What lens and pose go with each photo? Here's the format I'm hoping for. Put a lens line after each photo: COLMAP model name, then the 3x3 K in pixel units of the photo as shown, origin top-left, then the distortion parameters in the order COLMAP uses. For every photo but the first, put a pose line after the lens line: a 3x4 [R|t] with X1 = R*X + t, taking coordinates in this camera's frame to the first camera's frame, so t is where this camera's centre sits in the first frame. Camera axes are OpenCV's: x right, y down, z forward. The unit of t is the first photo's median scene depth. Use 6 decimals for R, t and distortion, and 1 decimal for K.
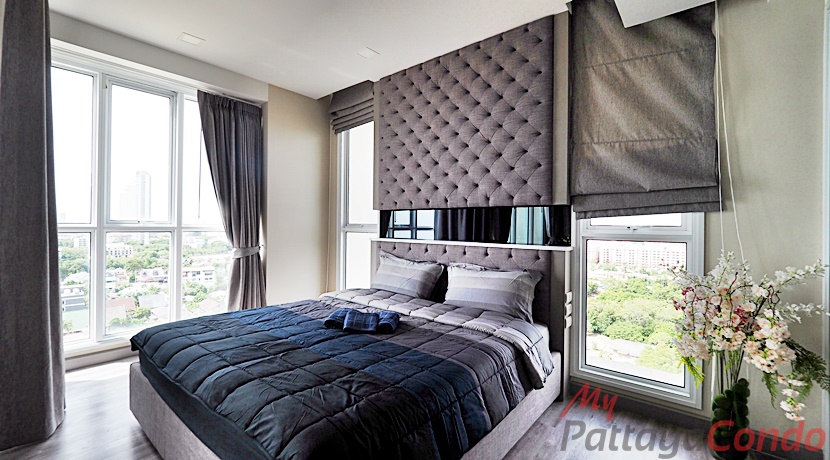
lens RADIAL K [[351.7, 0, 404.9], [0, 351.7, 224.6], [0, 0, 1]] dist [-0.005046, -0.000745]
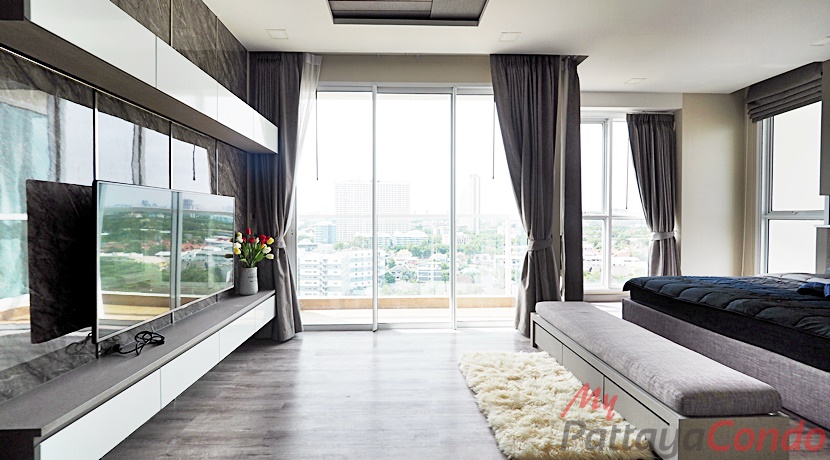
lens RADIAL K [[350.4, 0, 401.2], [0, 350.4, 222.9], [0, 0, 1]] dist [-0.015460, -0.000140]
pose [[0.662004, 0.002928, -0.749494, -0.157282], [0.009800, 0.999873, 0.012562, 0.010062], [0.749436, -0.015662, 0.661891, -0.523330]]
